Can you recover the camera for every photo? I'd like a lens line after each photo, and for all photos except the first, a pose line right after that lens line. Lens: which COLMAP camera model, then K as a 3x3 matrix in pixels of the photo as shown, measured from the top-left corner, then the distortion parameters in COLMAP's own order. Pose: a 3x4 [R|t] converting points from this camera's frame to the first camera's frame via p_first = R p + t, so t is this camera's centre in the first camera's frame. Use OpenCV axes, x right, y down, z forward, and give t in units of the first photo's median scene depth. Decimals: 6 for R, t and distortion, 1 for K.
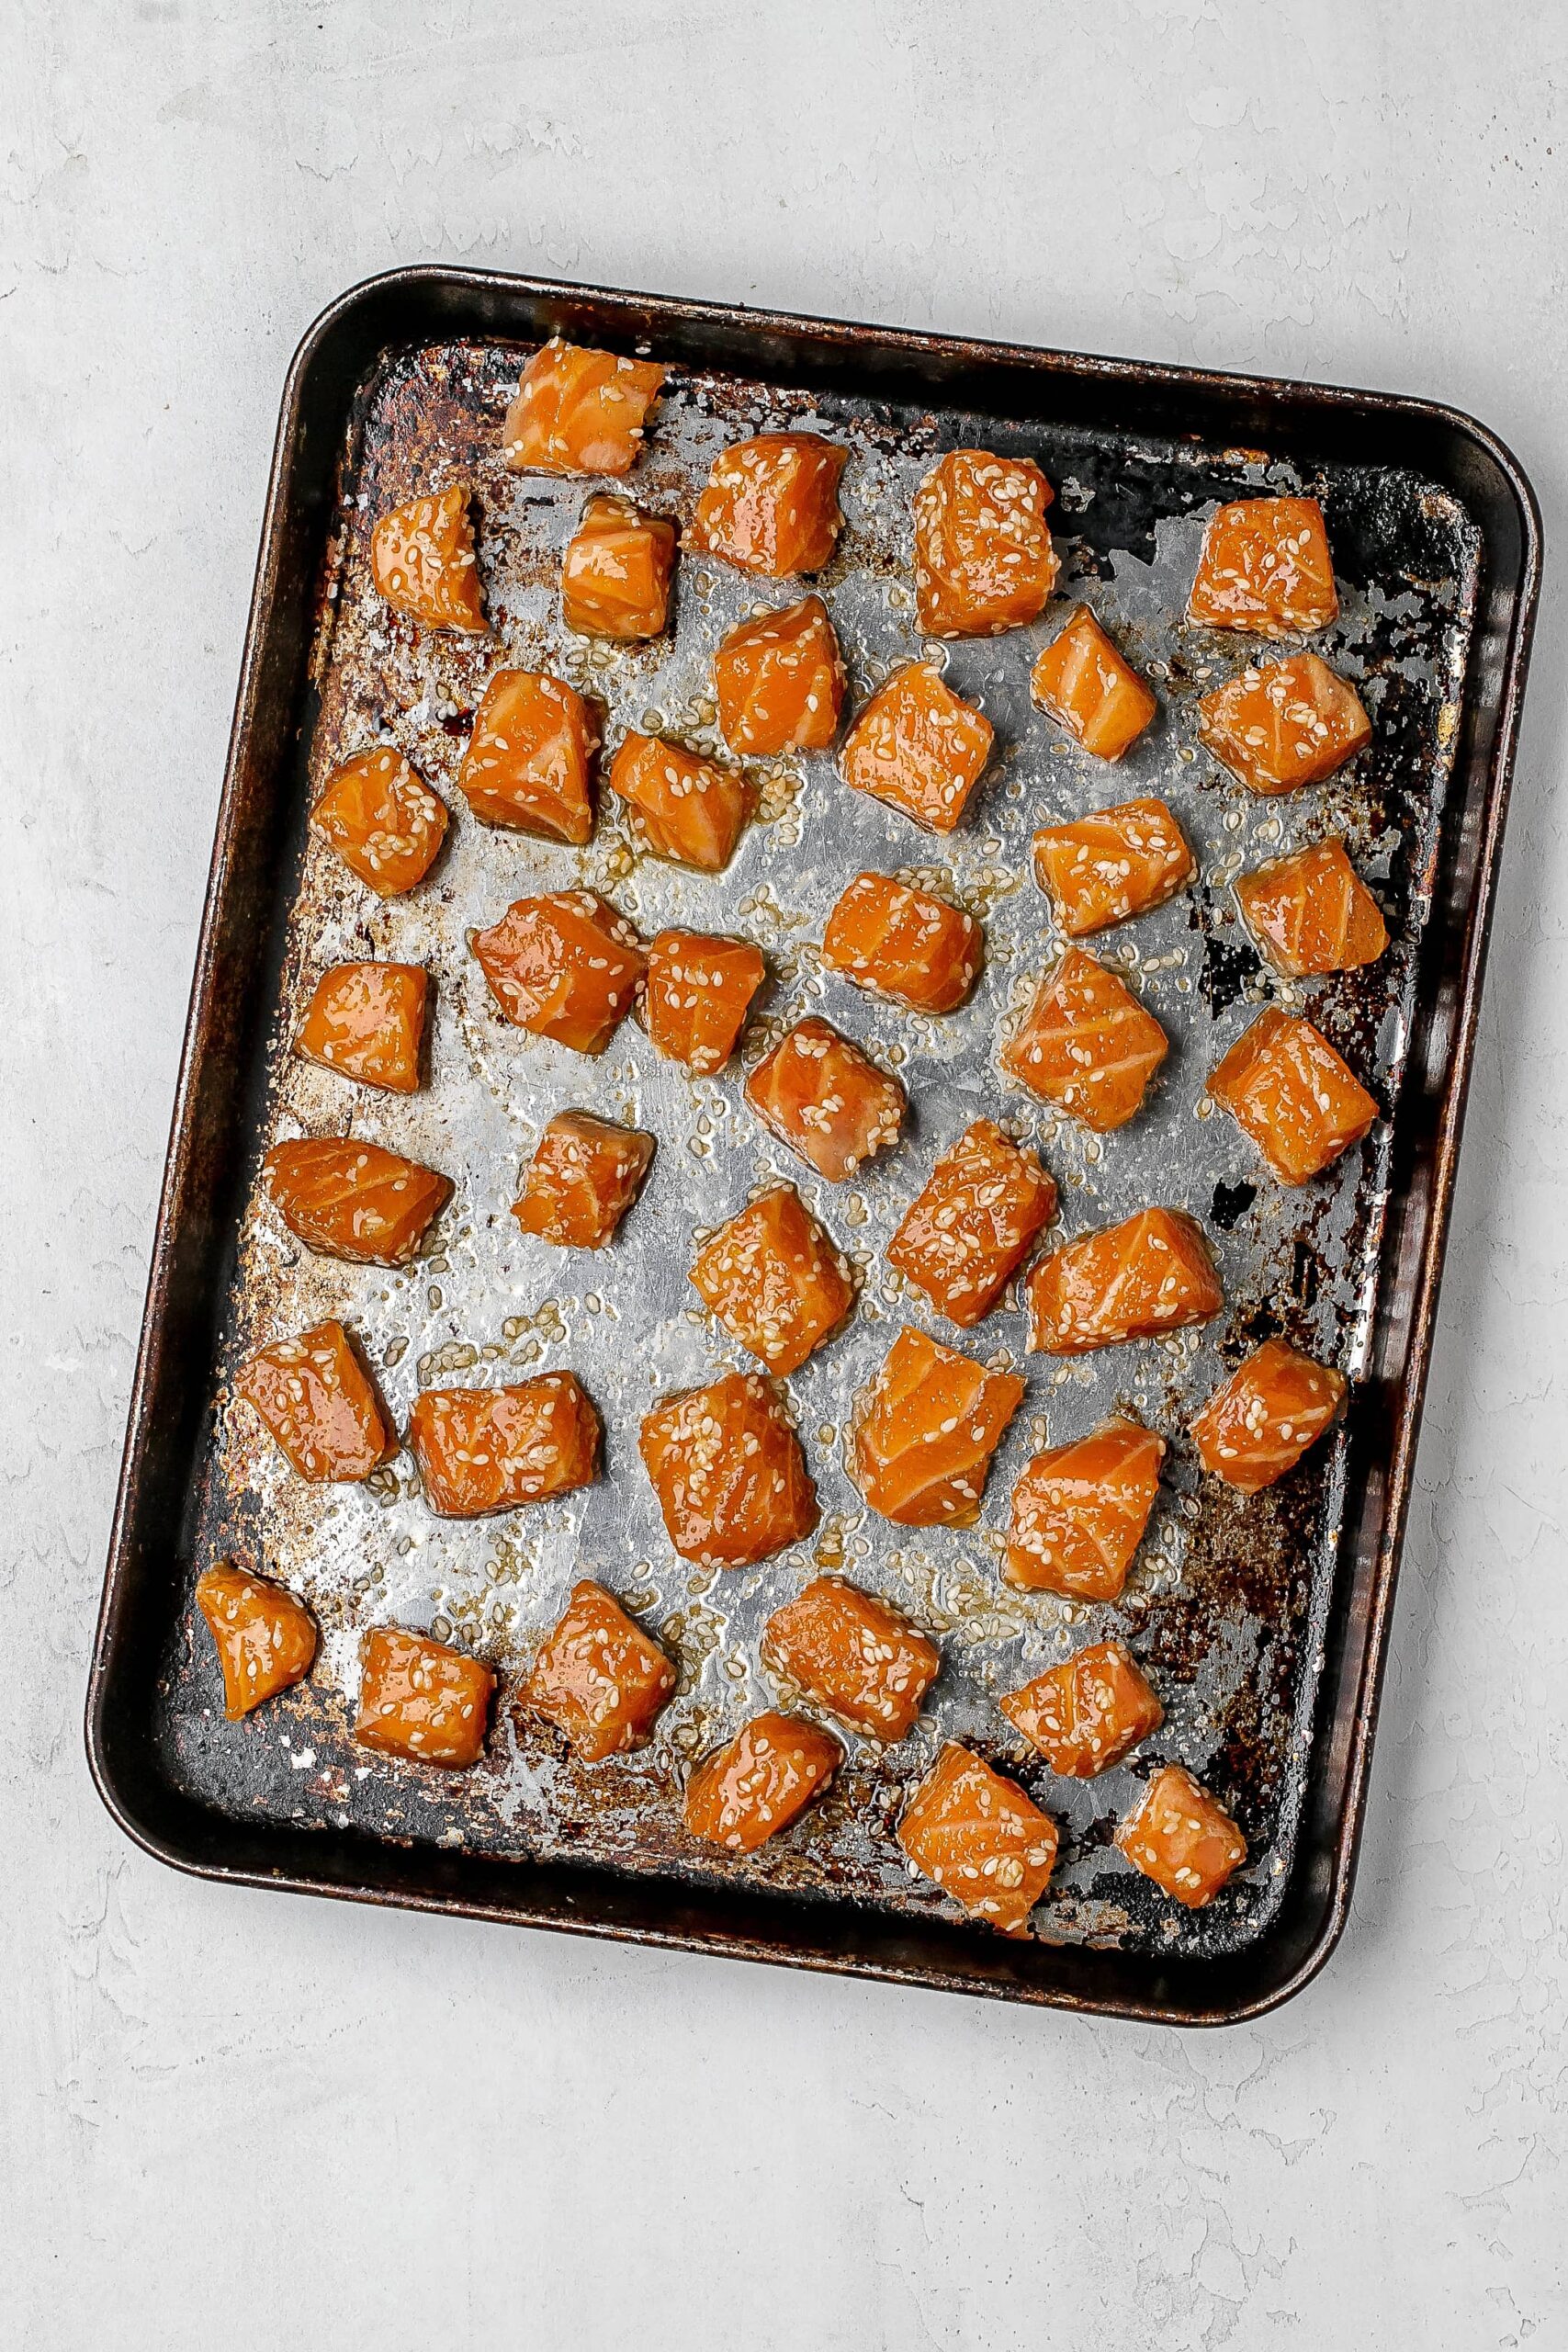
lens RADIAL K [[8587.4, 0, 784.0], [0, 8587.4, 1176.0], [0, 0, 1]] dist [0.040928, 0.410265]
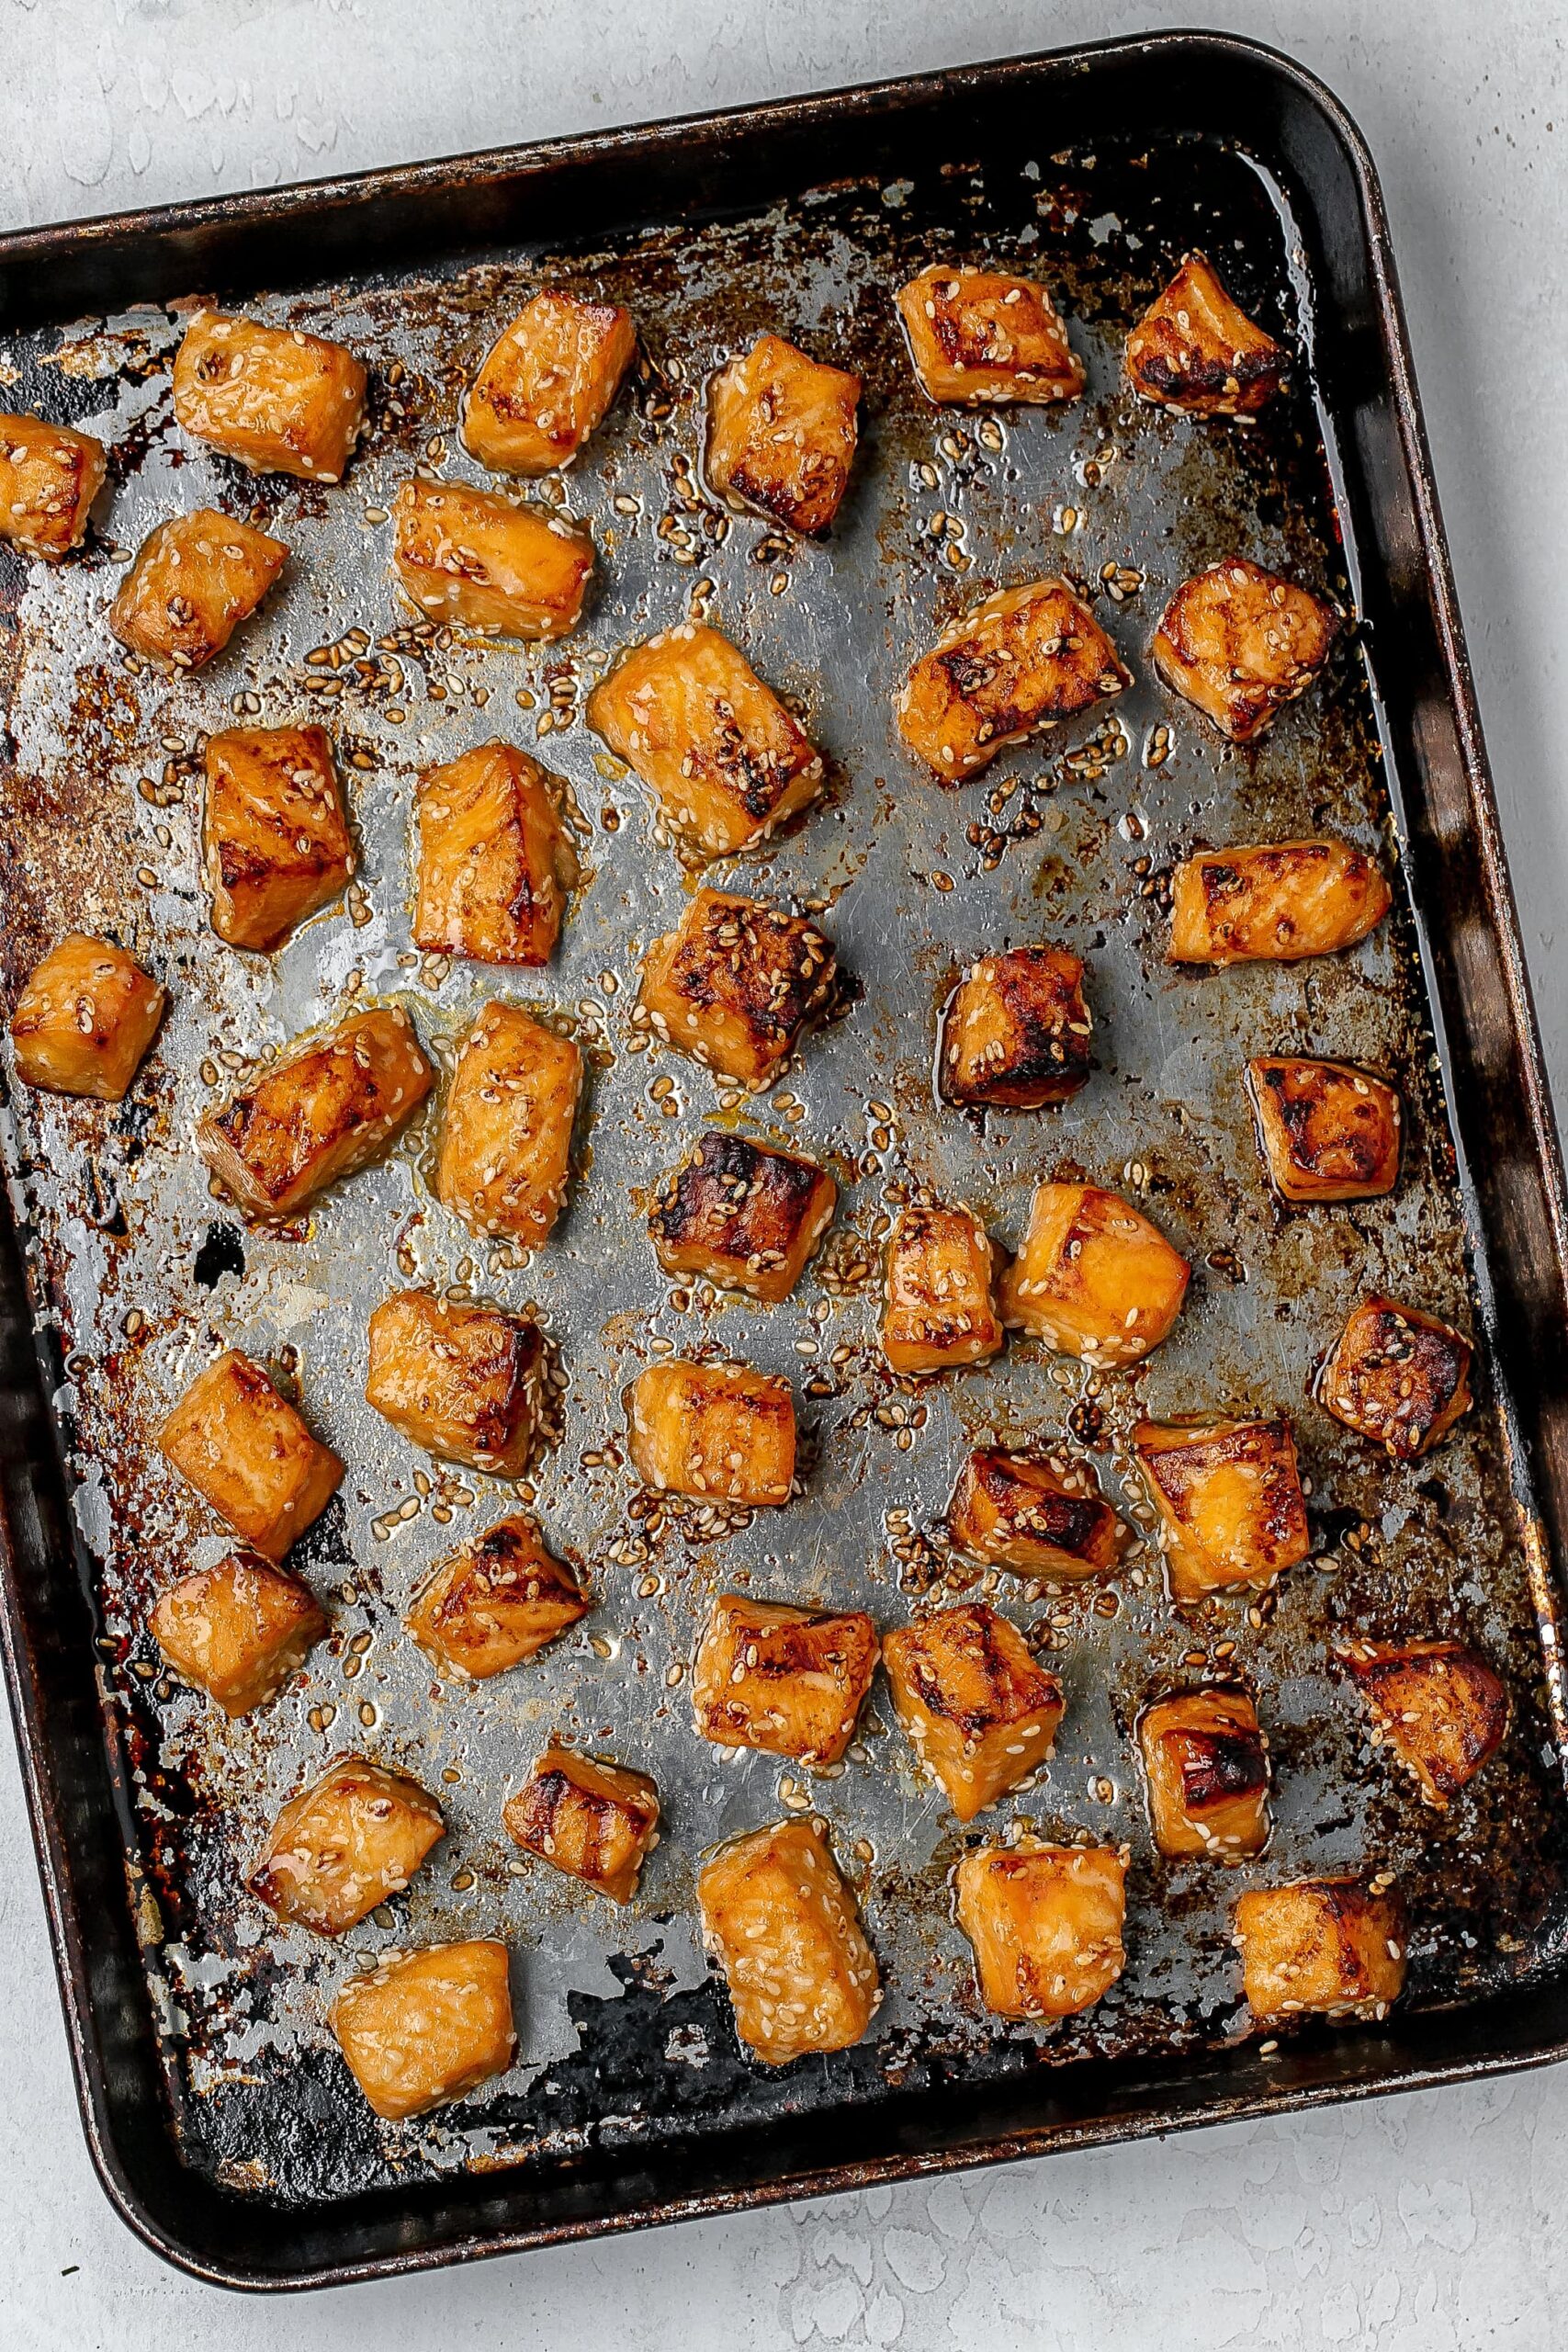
lens RADIAL K [[8587.4, 0, 784.0], [0, 8587.4, 1176.0], [0, 0, 1]] dist [0.040928, 0.410265]
pose [[-0.947161, 0.319503, 0.028361, -0.022262], [-0.315177, -0.943456, 0.102735, -0.088073], [0.059582, 0.088368, 0.994304, 0.212368]]
